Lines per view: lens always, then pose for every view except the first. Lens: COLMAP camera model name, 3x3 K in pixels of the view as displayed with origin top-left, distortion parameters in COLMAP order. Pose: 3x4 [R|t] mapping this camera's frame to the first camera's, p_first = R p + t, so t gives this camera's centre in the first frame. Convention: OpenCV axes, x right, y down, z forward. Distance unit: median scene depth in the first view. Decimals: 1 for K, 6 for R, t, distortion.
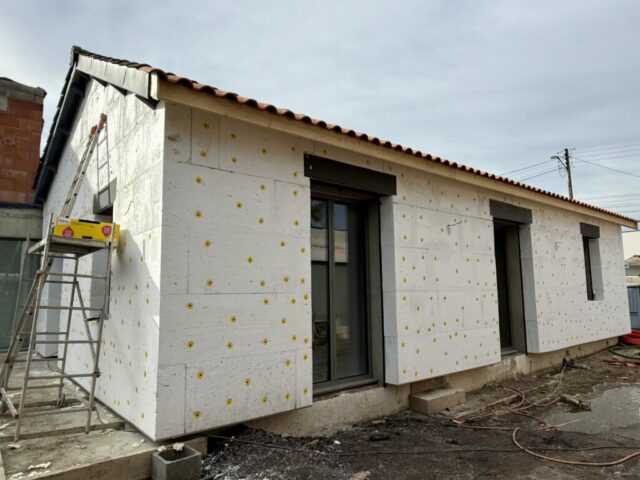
lens RADIAL K [[434.3, 0, 320.0], [0, 434.3, 240.2], [0, 0, 1]] dist [0.005762, -0.000385]
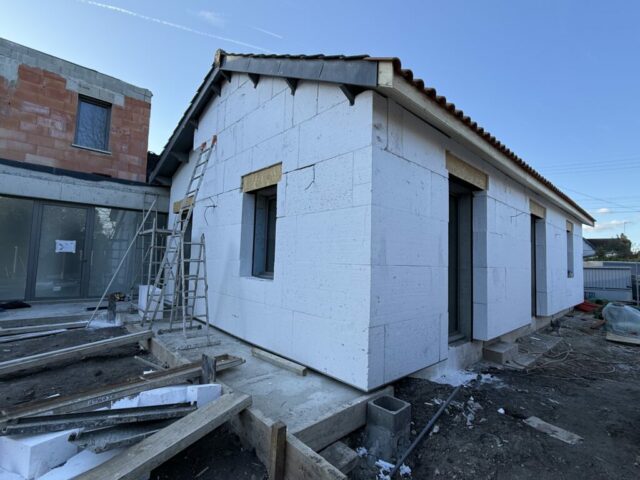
lens RADIAL K [[311.2, 0, 318.7], [0, 311.2, 240.4], [0, 0, 1]] dist [0.001936, 0.000185]
pose [[0.998170, 0.049610, 0.034569, -0.276797], [-0.051553, 0.996997, 0.057785, 0.011032], [-0.031599, -0.059461, 0.997730, 0.102325]]
